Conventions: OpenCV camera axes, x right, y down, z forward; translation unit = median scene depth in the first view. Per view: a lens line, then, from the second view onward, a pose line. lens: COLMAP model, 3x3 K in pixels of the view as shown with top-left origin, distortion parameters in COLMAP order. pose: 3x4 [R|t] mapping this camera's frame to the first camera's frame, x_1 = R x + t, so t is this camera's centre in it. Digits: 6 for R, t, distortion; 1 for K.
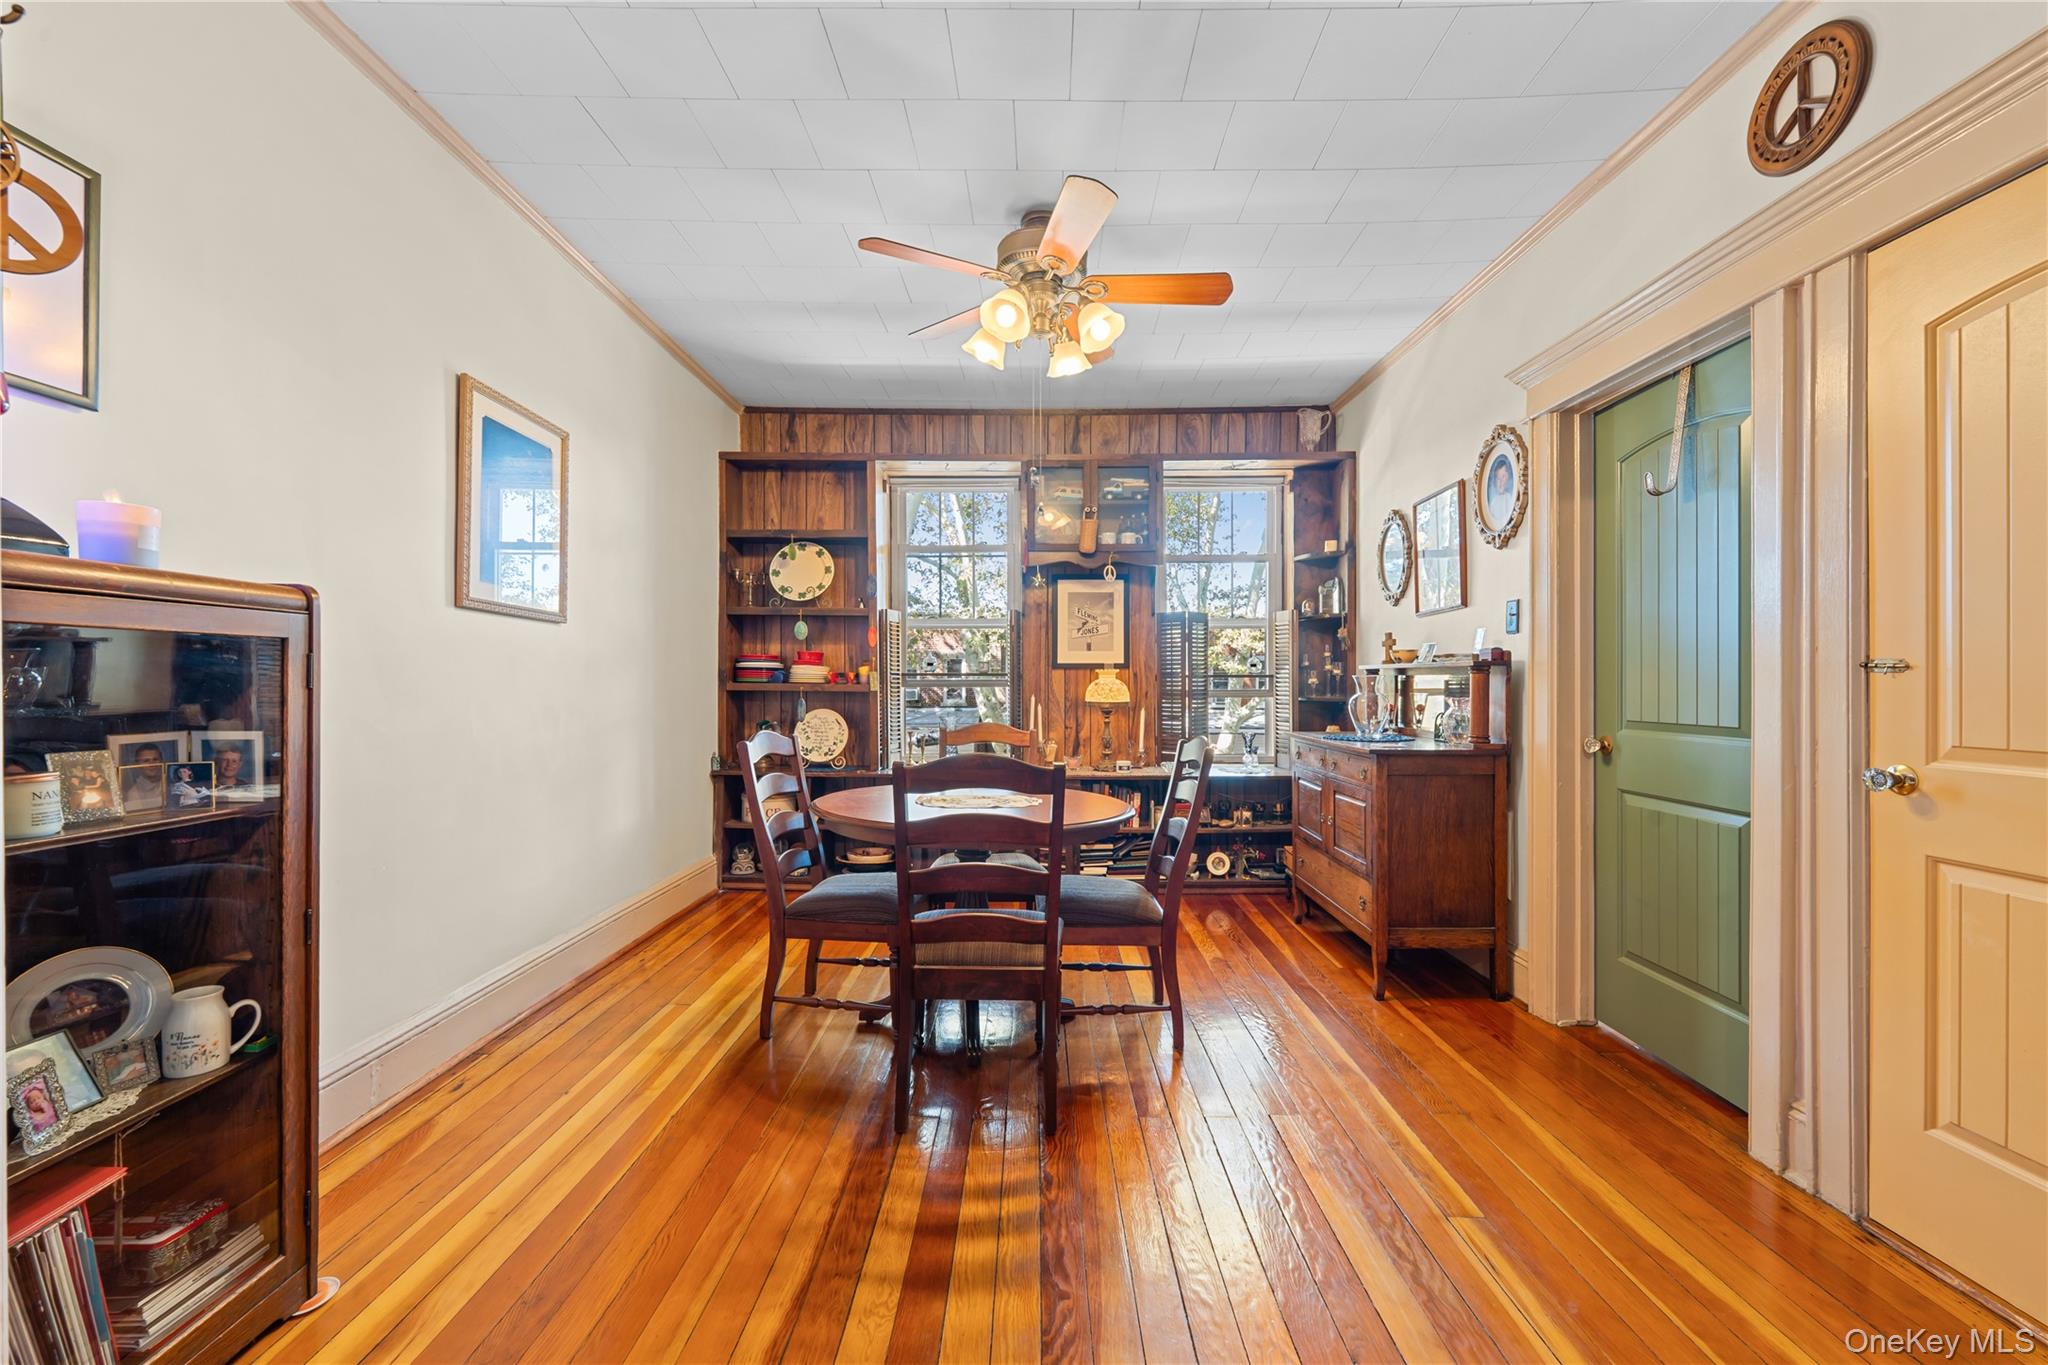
lens RADIAL K [[826.3, 0, 1033.1], [0, 826.3, 692.1], [0, 0, 1]] dist [0.001661, -0.000718]
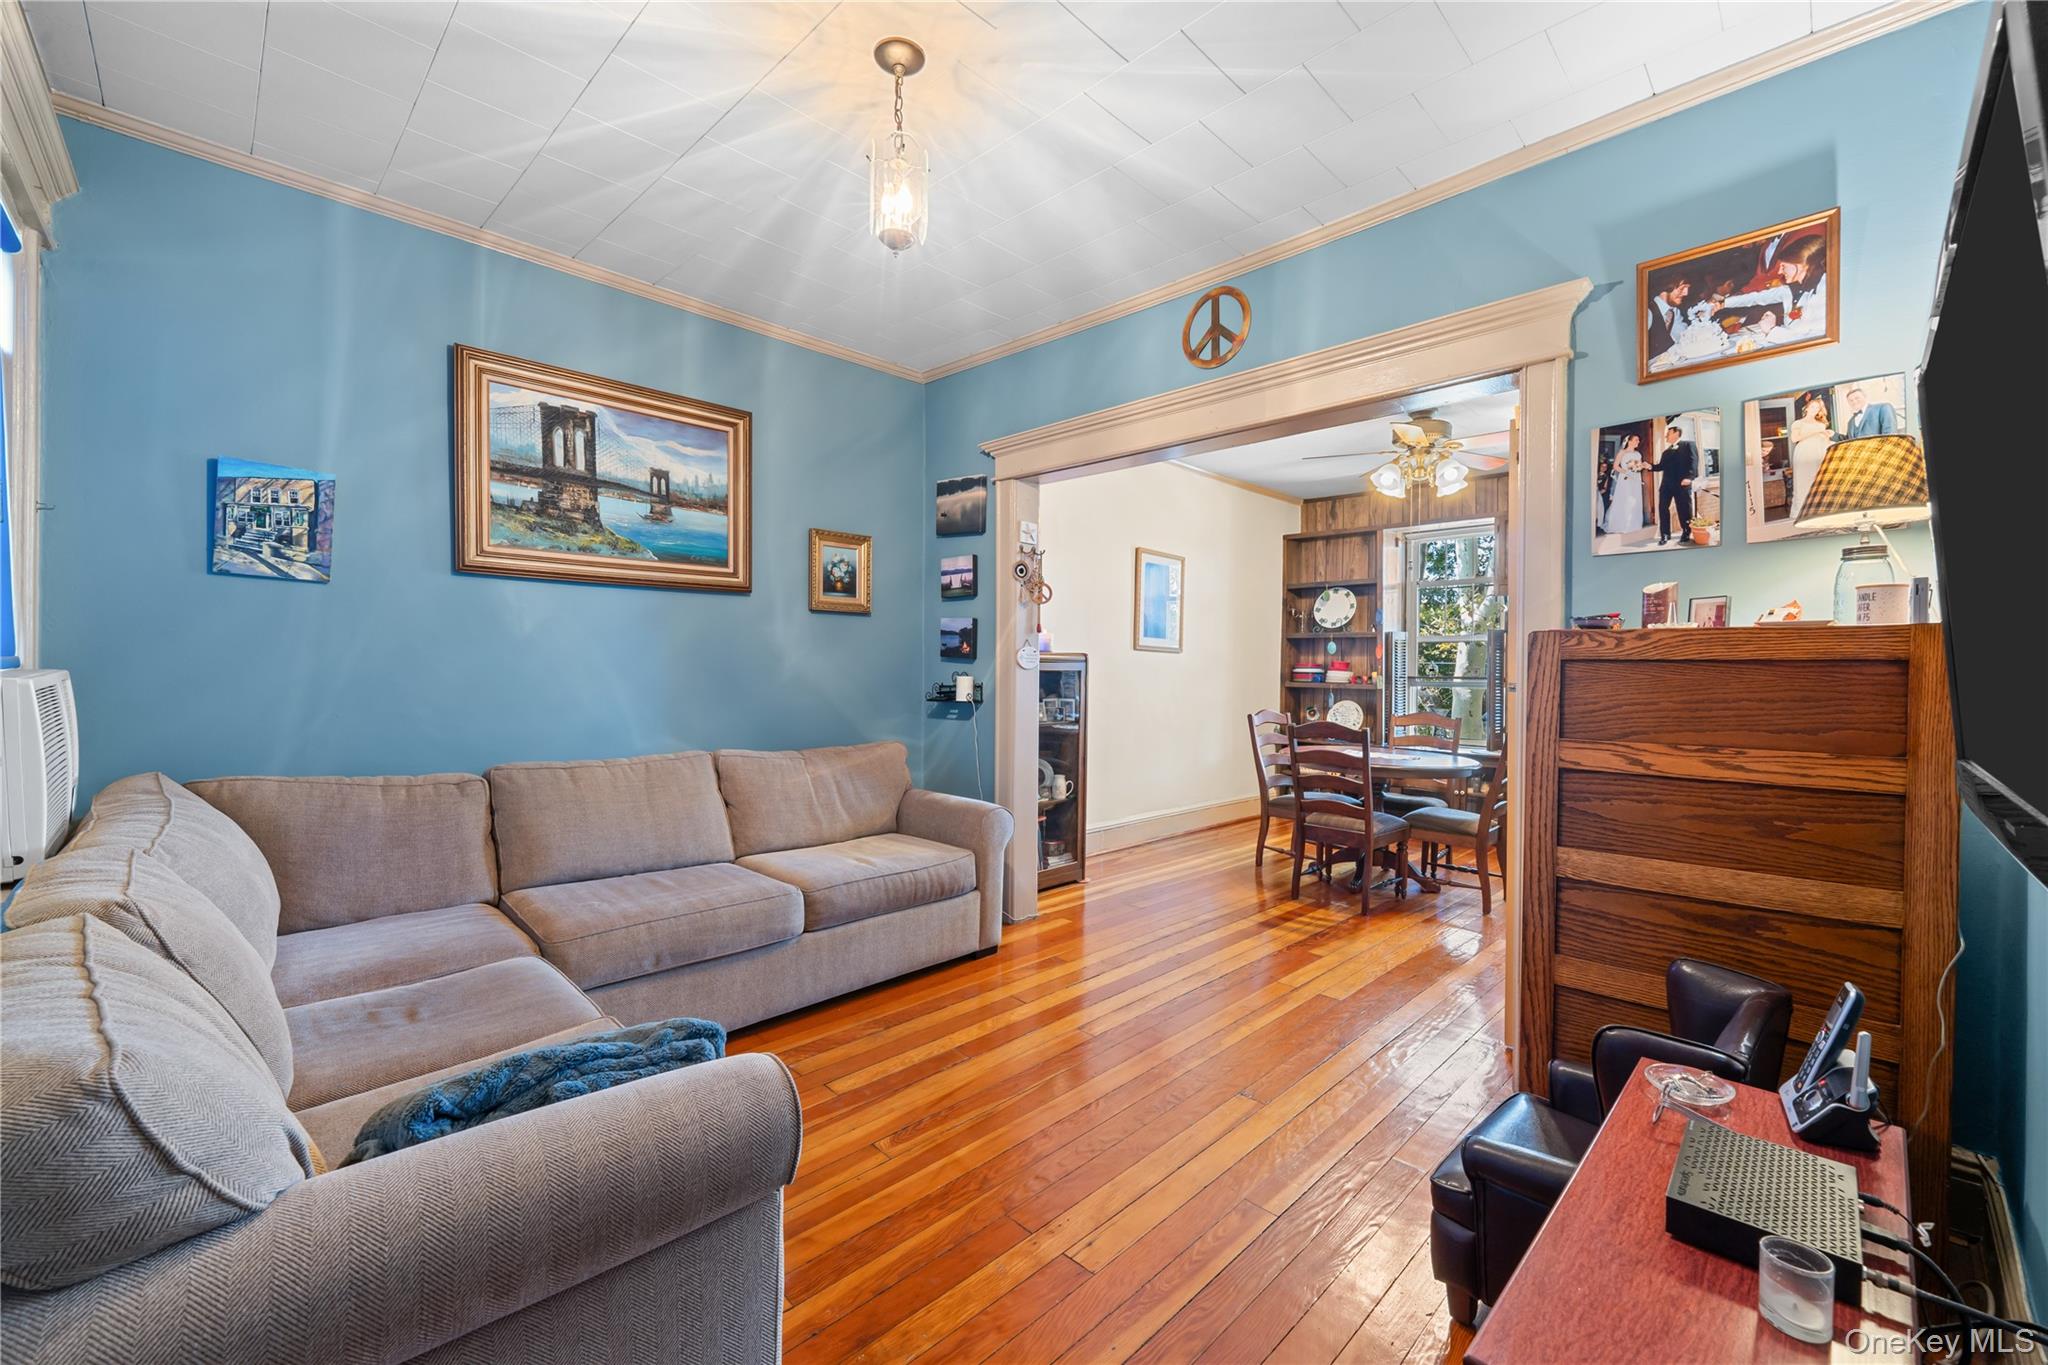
lens RADIAL K [[826.3, 0, 1027.1], [0, 826.3, 677.1], [0, 0, 1]] dist [0.001661, -0.000718]
pose [[0.707797, 0.008383, -0.706367, 0.385510], [-0.015549, 0.999872, -0.003714, -0.007492], [0.706245, 0.013613, 0.707837, -0.449513]]
